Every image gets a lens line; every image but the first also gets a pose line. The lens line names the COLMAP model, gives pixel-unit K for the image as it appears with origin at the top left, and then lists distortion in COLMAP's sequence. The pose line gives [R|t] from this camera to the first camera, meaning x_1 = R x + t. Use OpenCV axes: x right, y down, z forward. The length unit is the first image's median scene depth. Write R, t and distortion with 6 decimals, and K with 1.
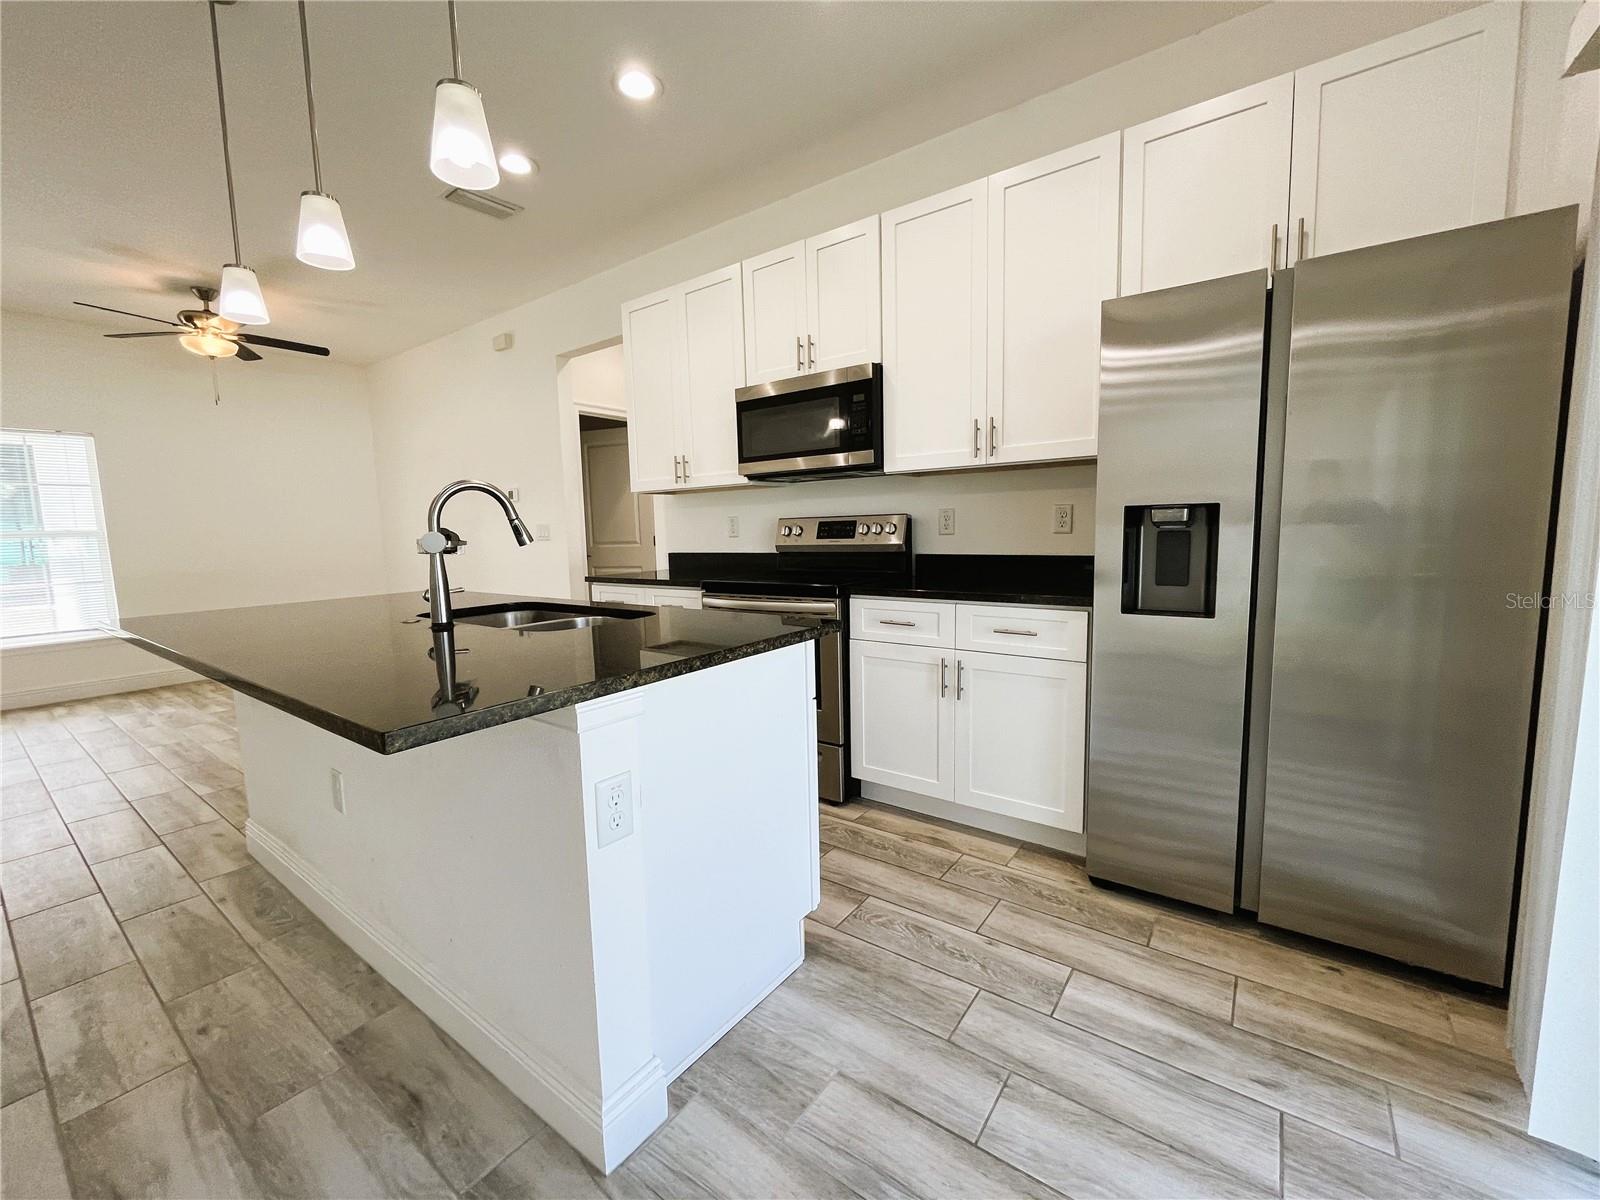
lens RADIAL K [[651.5, 0, 800.6], [0, 651.5, 597.9], [0, 0, 1]] dist [-0.003176, 0.000066]
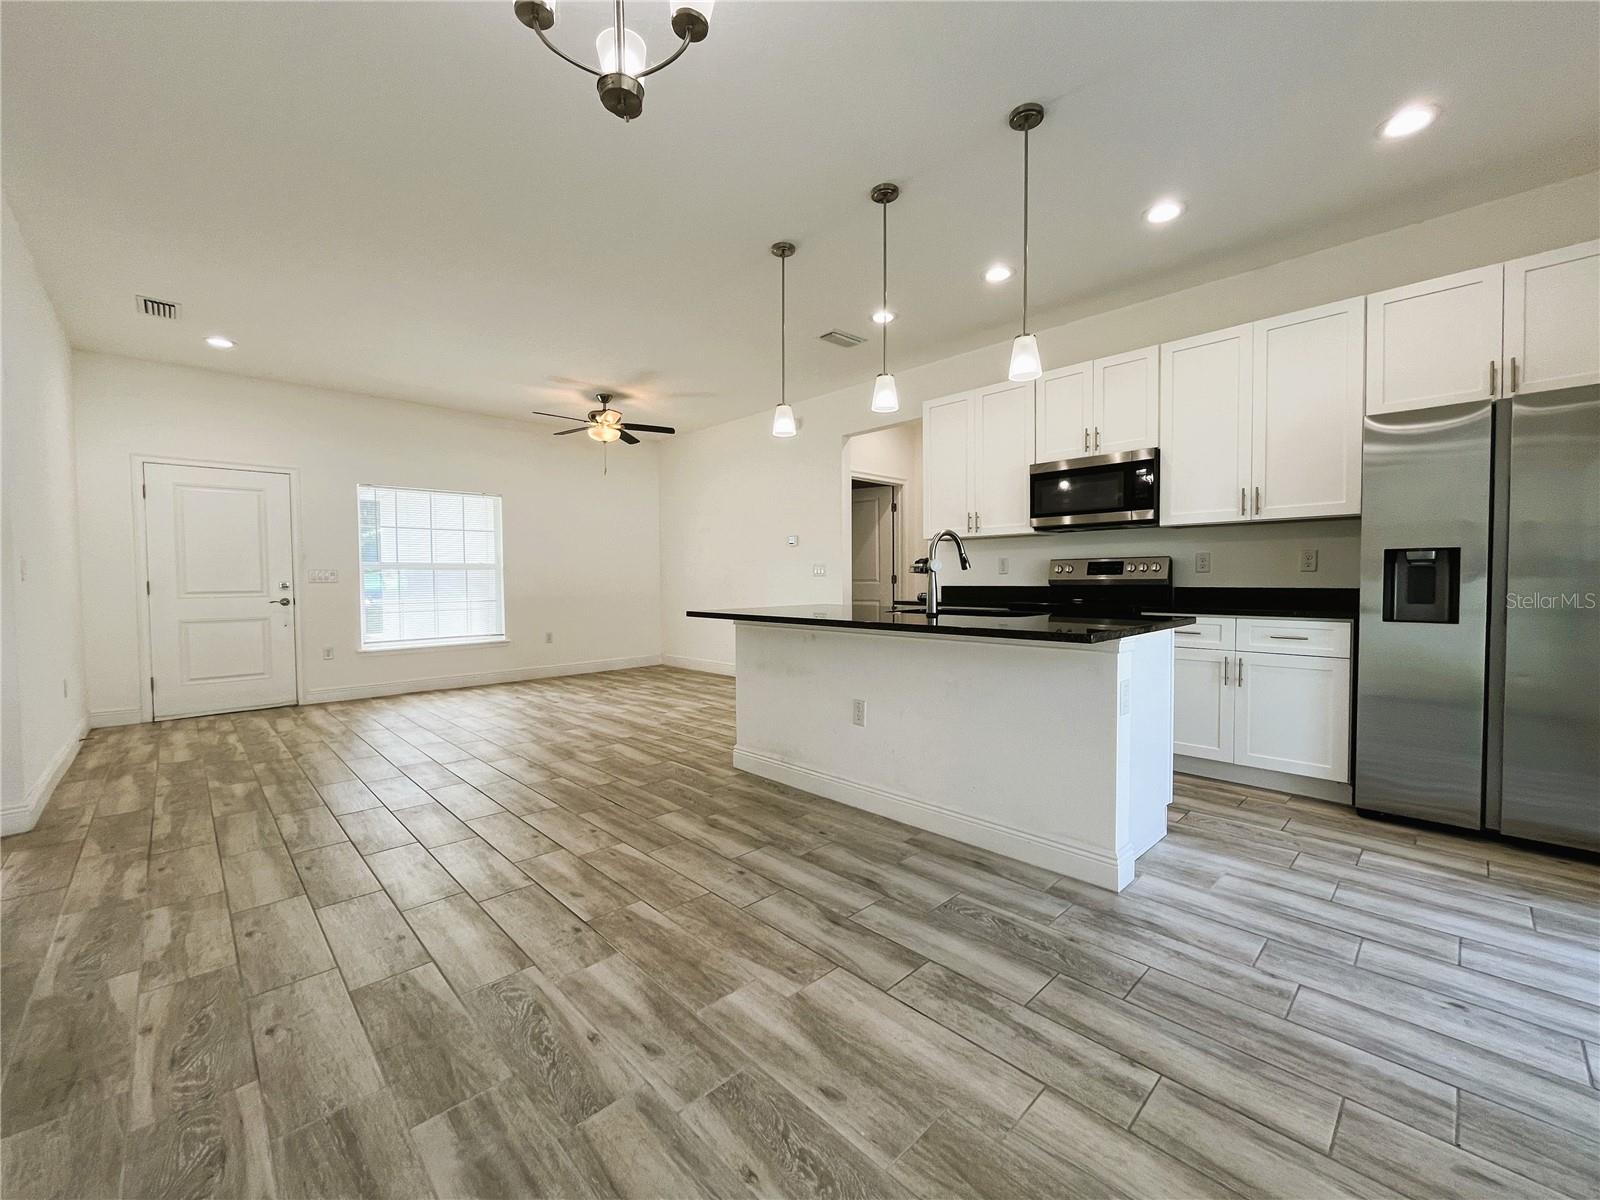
lens RADIAL K [[651.5, 0, 800.6], [0, 651.5, 597.9], [0, 0, 1]] dist [-0.003176, 0.000066]
pose [[0.985633, 0.022825, -0.167352, -0.418194], [-0.035413, 0.996730, -0.072626, 0.092338], [0.165147, 0.077509, 0.983219, -0.498254]]
